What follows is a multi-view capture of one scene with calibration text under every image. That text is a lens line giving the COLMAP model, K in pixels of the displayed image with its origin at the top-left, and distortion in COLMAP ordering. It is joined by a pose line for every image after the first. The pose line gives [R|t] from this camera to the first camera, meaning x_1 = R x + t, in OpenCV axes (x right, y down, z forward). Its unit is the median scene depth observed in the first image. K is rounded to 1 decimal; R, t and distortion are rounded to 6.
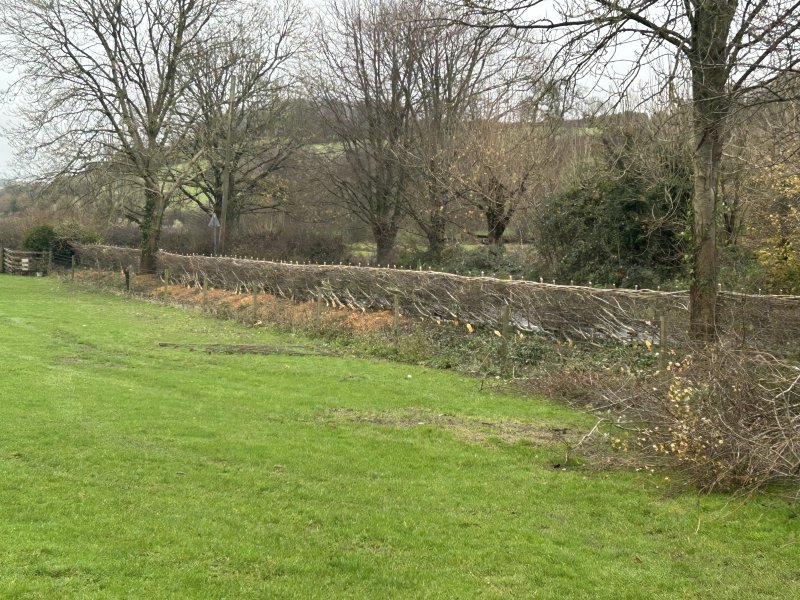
lens RADIAL K [[1490.2, 0, 400.2], [0, 1490.2, 301.4], [0, 0, 1]] dist [0.095135, 0.000000]
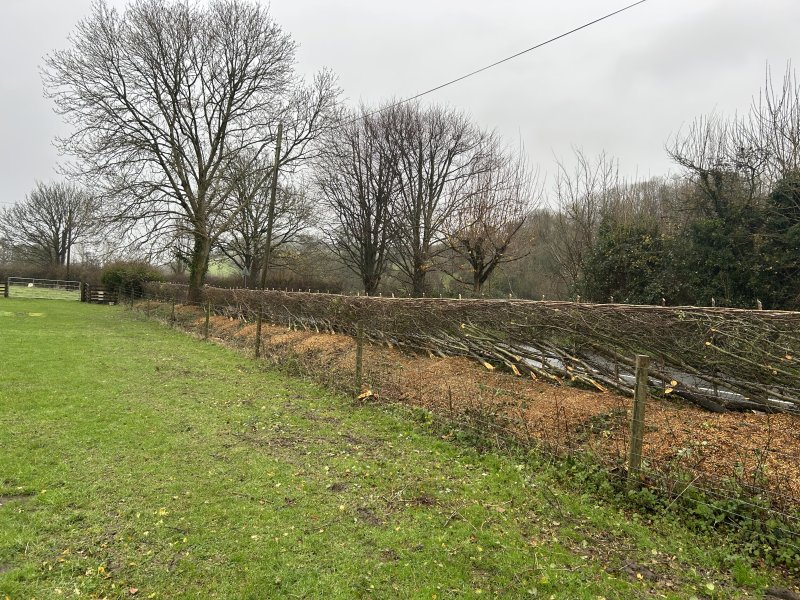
lens RADIAL K [[597.1, 0, 400.5], [0, 597.1, 295.7], [0, 0, 1]] dist [0.013600, 0.002266]
pose [[0.988741, 0.029707, 0.146661, -0.077979], [-0.023697, 0.998813, -0.042557, -0.009644], [-0.147751, 0.038603, 0.988271, 0.514737]]
